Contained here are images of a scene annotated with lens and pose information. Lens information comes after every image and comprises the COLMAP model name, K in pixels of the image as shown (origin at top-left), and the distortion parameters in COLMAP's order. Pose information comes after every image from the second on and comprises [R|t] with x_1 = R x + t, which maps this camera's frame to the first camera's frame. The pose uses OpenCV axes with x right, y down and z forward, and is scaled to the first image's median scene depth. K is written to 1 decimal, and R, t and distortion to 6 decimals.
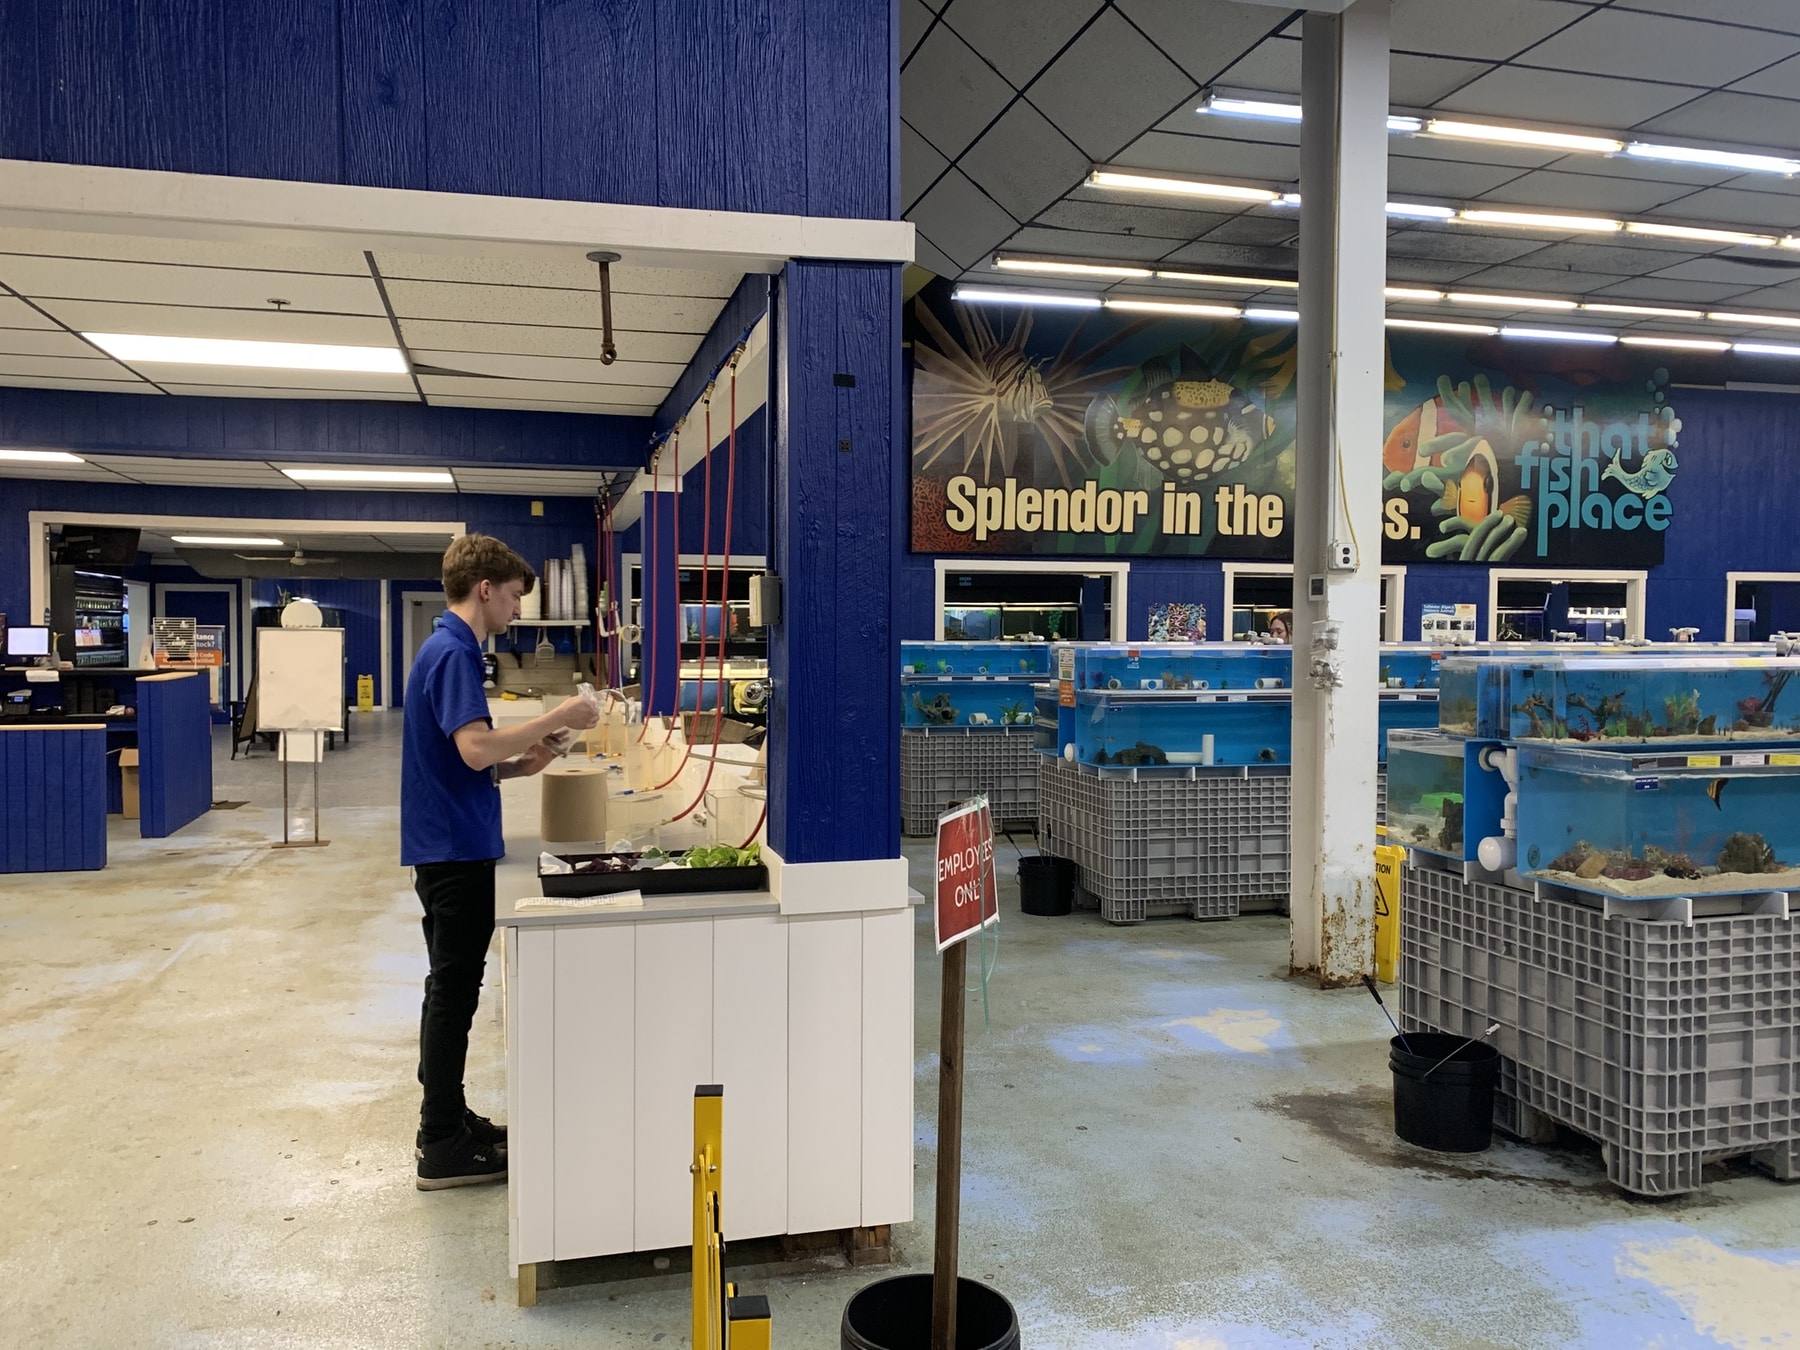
lens RADIAL K [[1384.6, 0, 900.0], [0, 1384.6, 675.0], [0, 0, 1]] dist [0.074874, -0.090667]
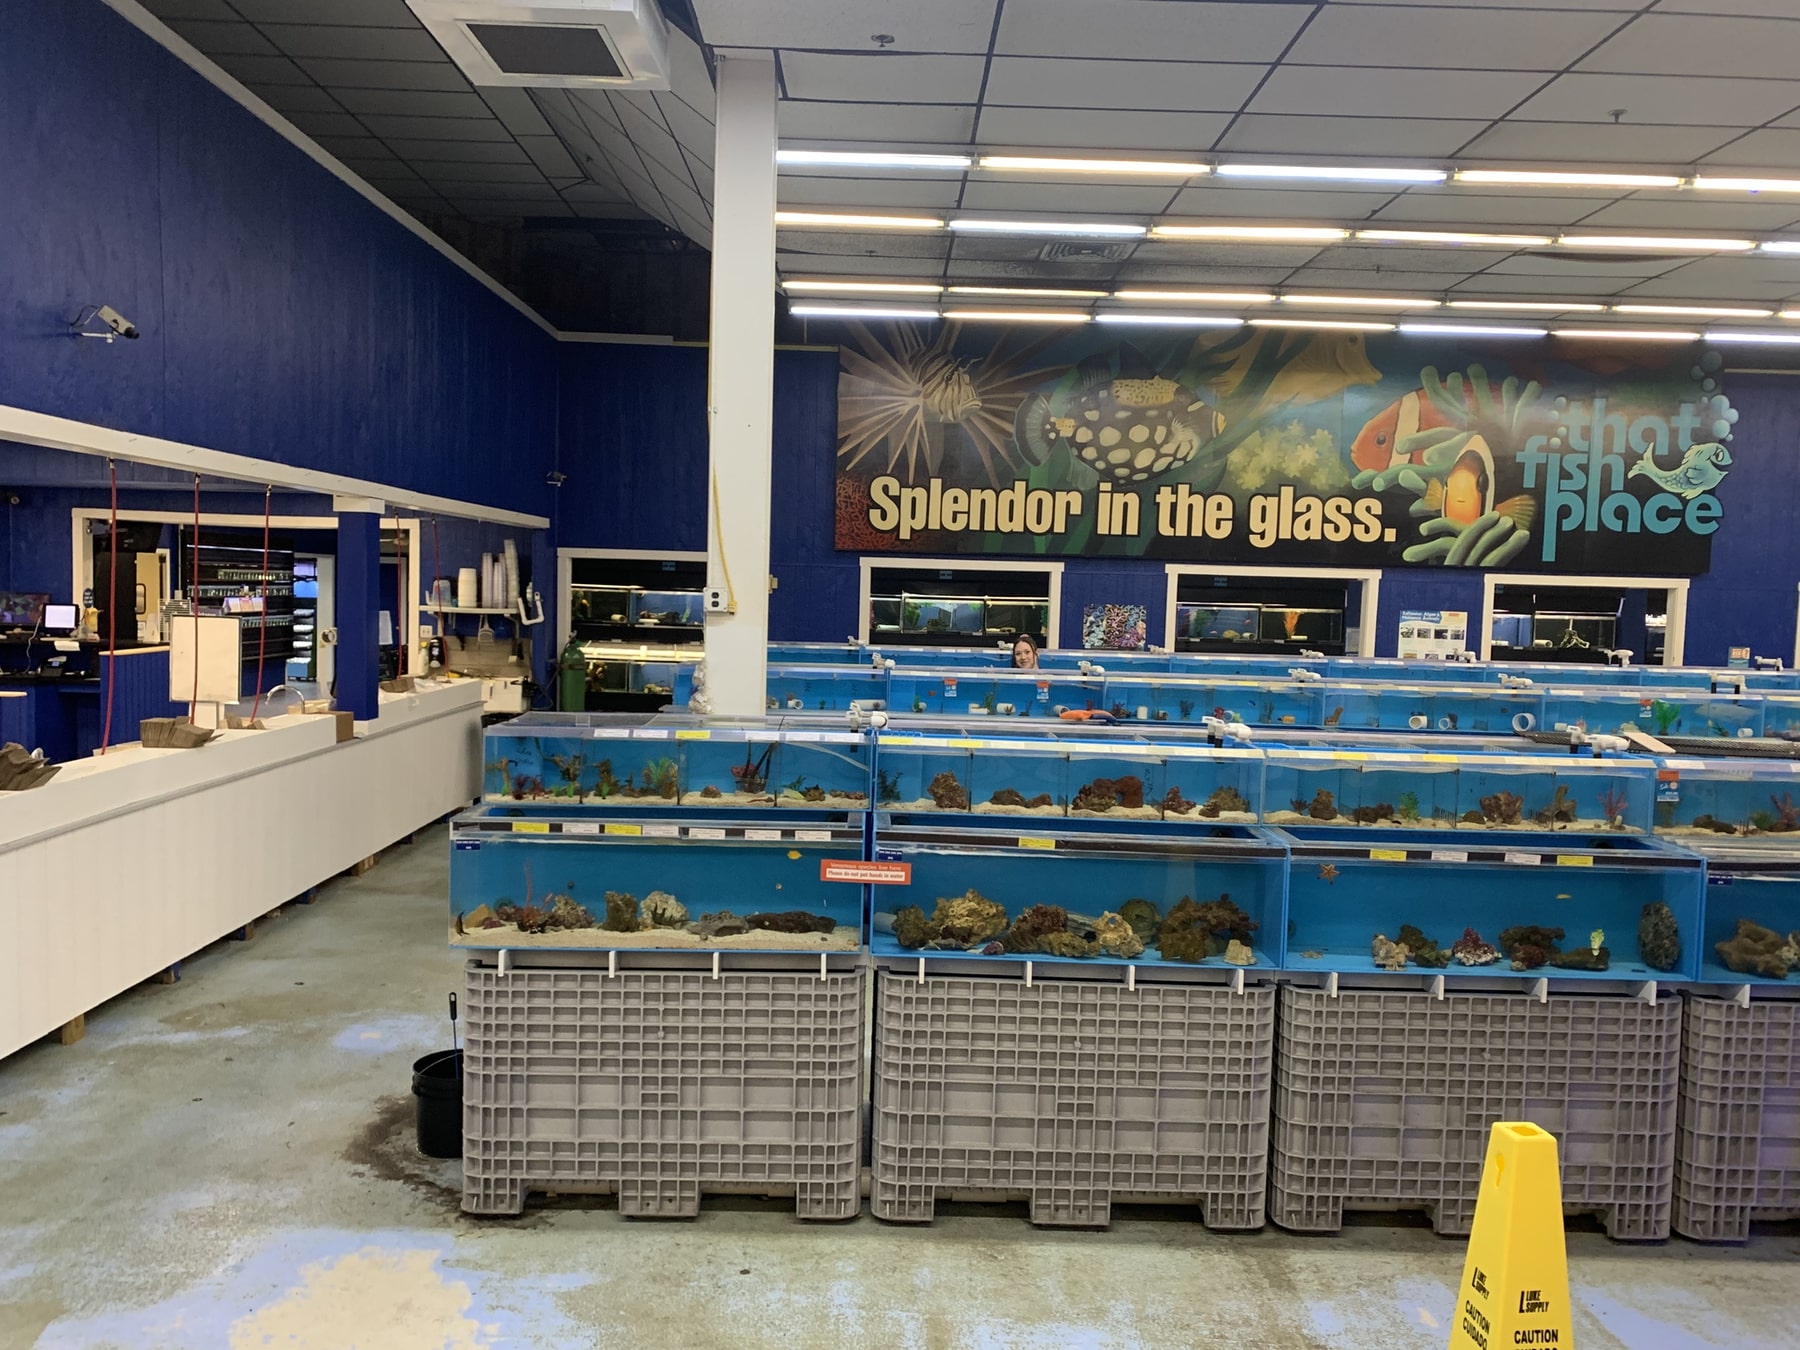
lens RADIAL K [[1384.6, 0, 900.0], [0, 1384.6, 675.0], [0, 0, 1]] dist [0.074874, -0.090667]
pose [[0.966562, 0.039658, -0.253348, 0.307723], [-0.032714, 0.998966, 0.031567, -0.027966], [0.254338, -0.022223, 0.966860, 0.004904]]
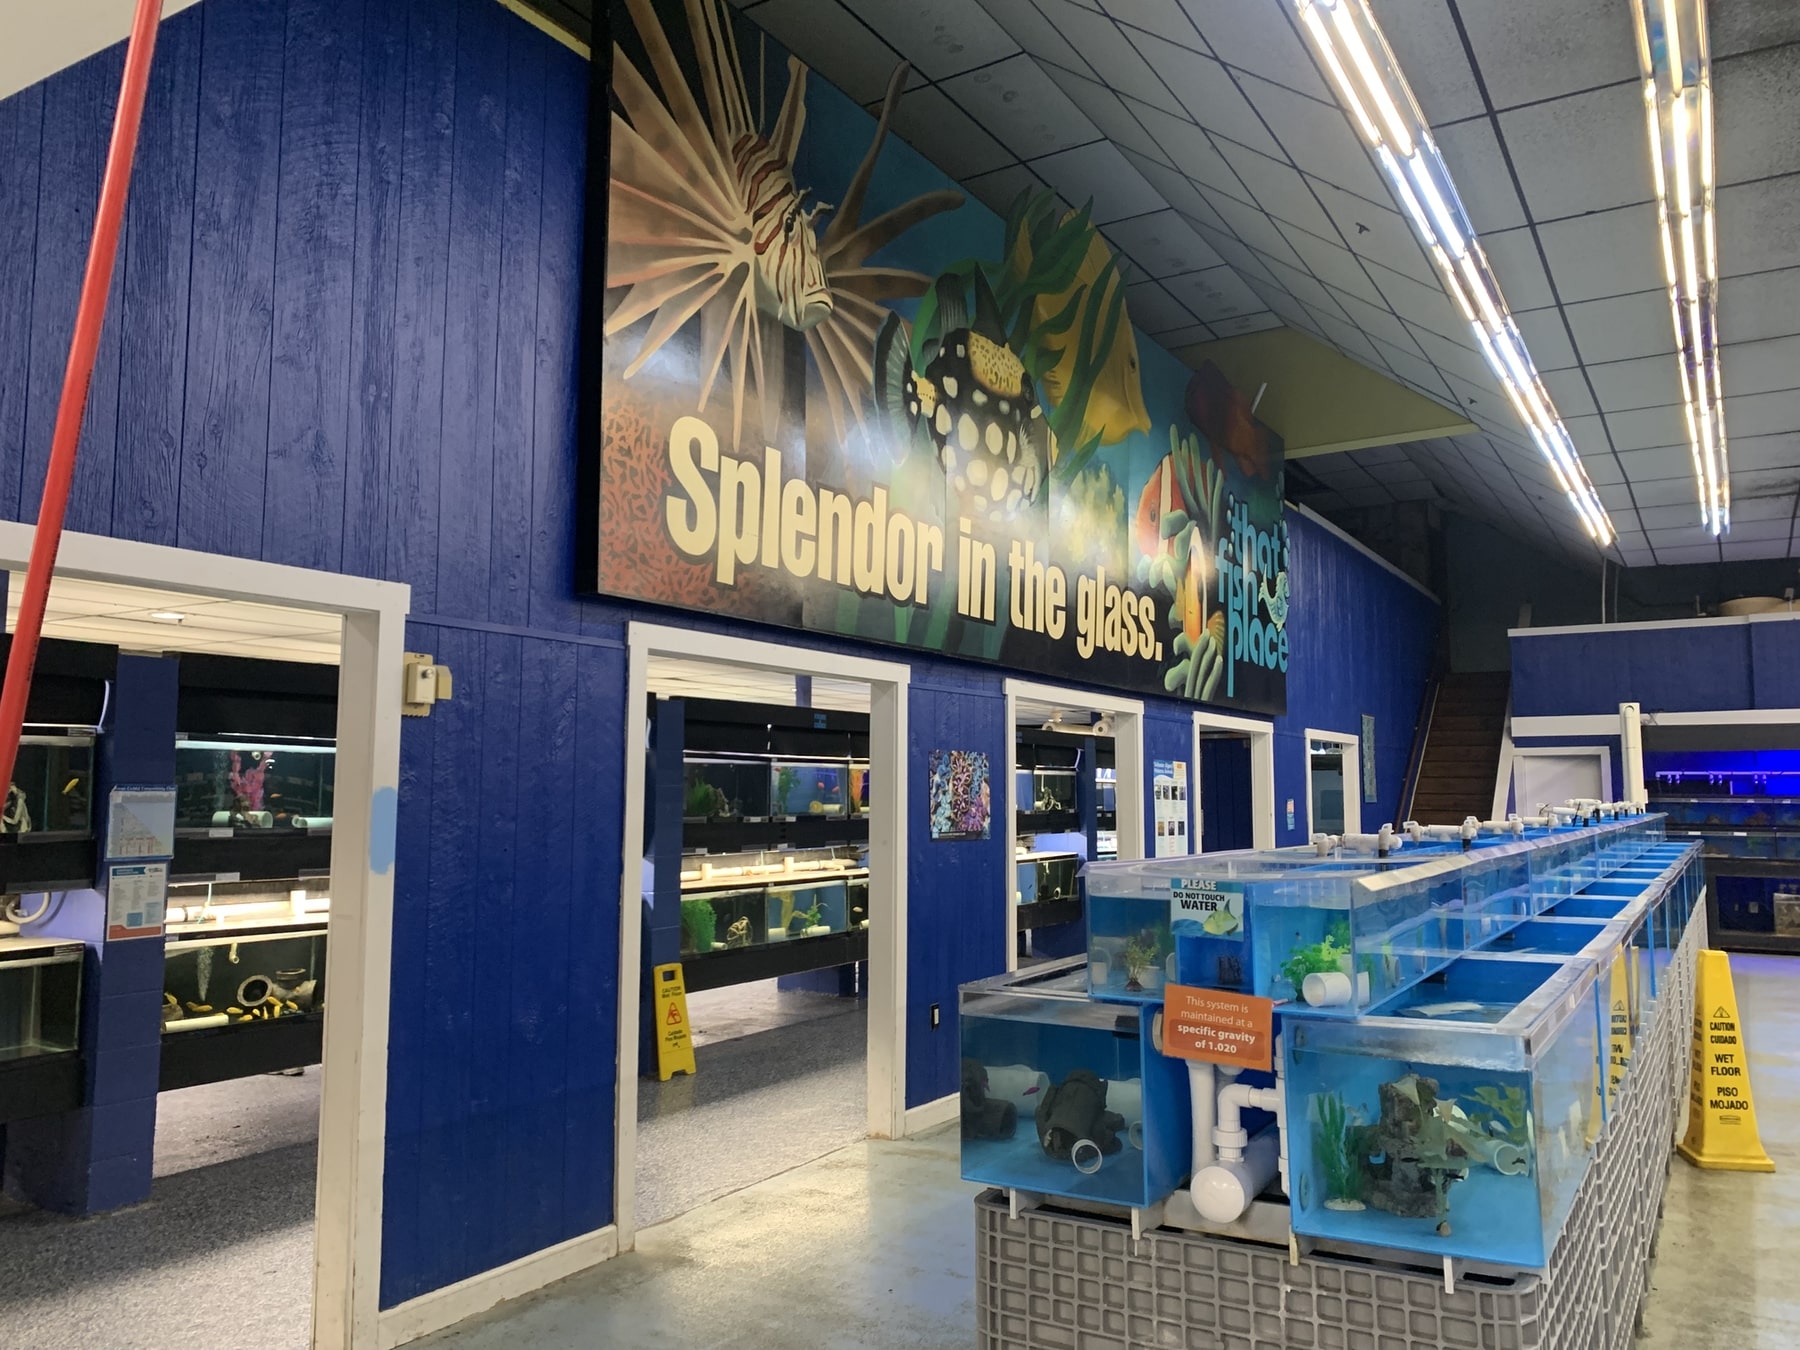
lens RADIAL K [[1369.8, 0, 895.9], [0, 1369.8, 669.4], [0, 0, 1]] dist [0.099354, -0.189377]
pose [[0.724867, 0.059359, 0.686327, -0.172573], [0.026743, 0.993105, -0.114137, -0.024287], [-0.688370, 0.101088, 0.718281, 0.655436]]
